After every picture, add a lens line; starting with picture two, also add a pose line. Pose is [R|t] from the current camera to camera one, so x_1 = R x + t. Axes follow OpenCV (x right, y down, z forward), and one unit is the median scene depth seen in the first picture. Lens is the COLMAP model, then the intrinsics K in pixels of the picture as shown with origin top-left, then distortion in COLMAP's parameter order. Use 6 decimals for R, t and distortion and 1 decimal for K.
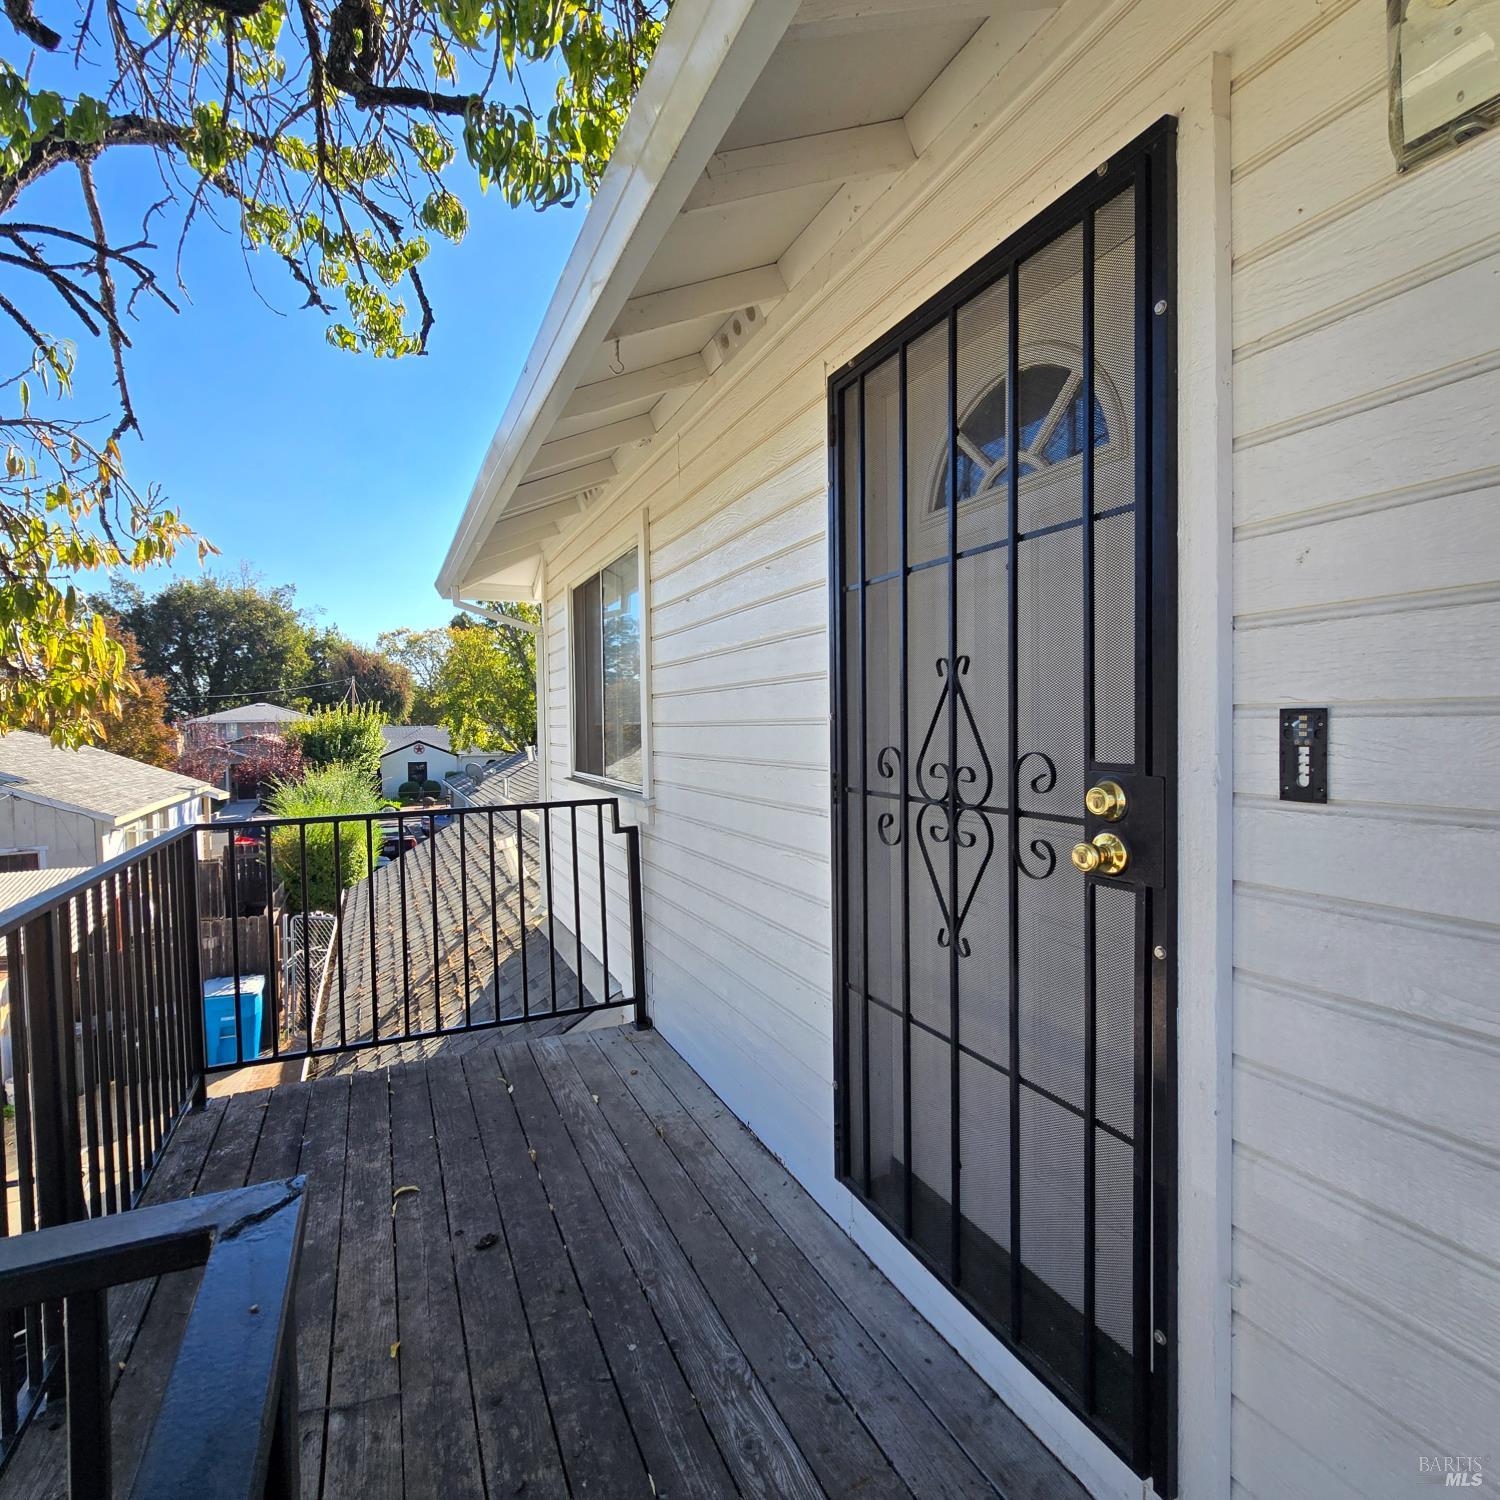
lens RADIAL K [[819.7, 0, 735.9], [0, 819.7, 746.1], [0, 0, 1]] dist [-0.001540, -0.000926]
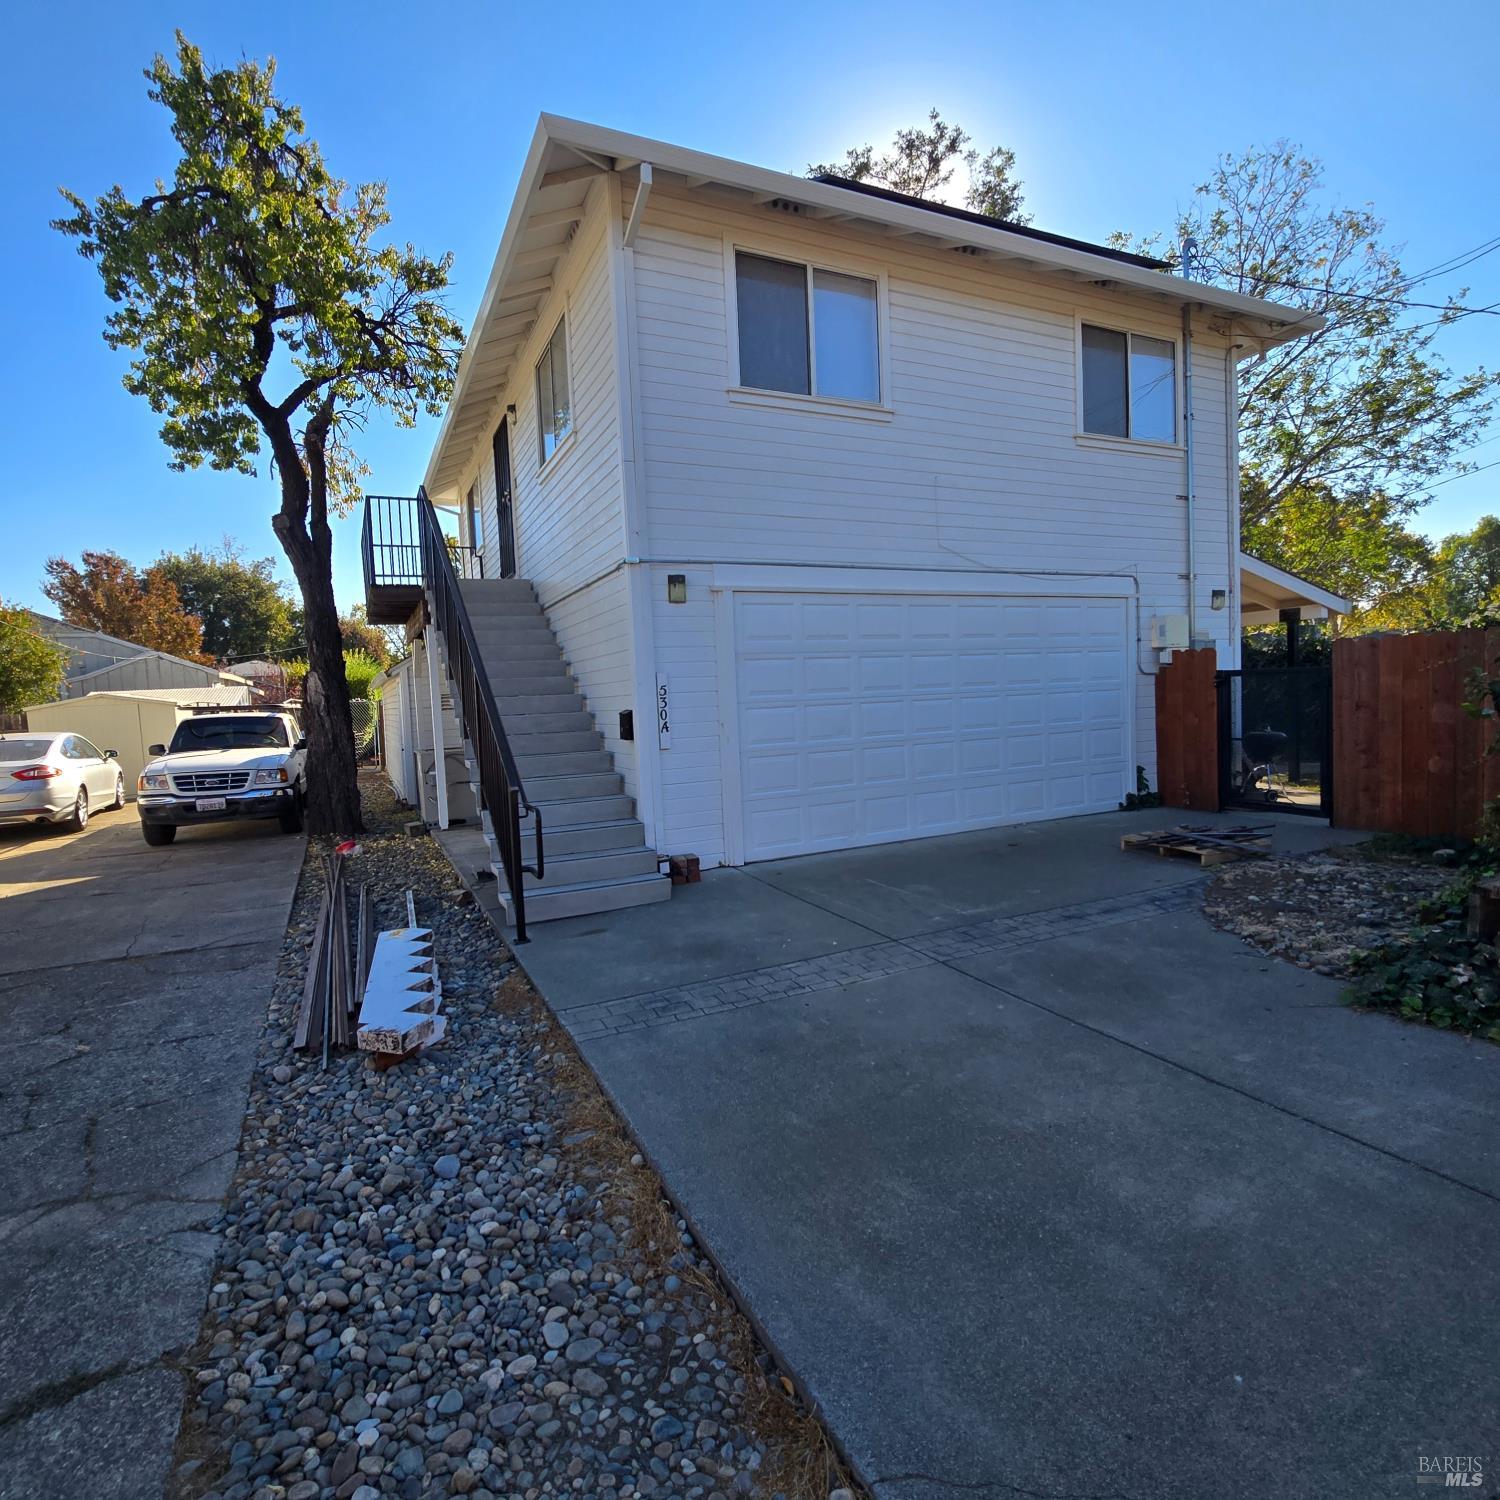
lens RADIAL K [[819.7, 0, 735.9], [0, 819.7, 746.1], [0, 0, 1]] dist [-0.001540, -0.000926]
pose [[0.999166, -0.031001, 0.026589, 0.037335], [0.030127, 0.999013, 0.032653, 0.036507], [-0.027575, -0.031824, 0.999113, -0.113333]]
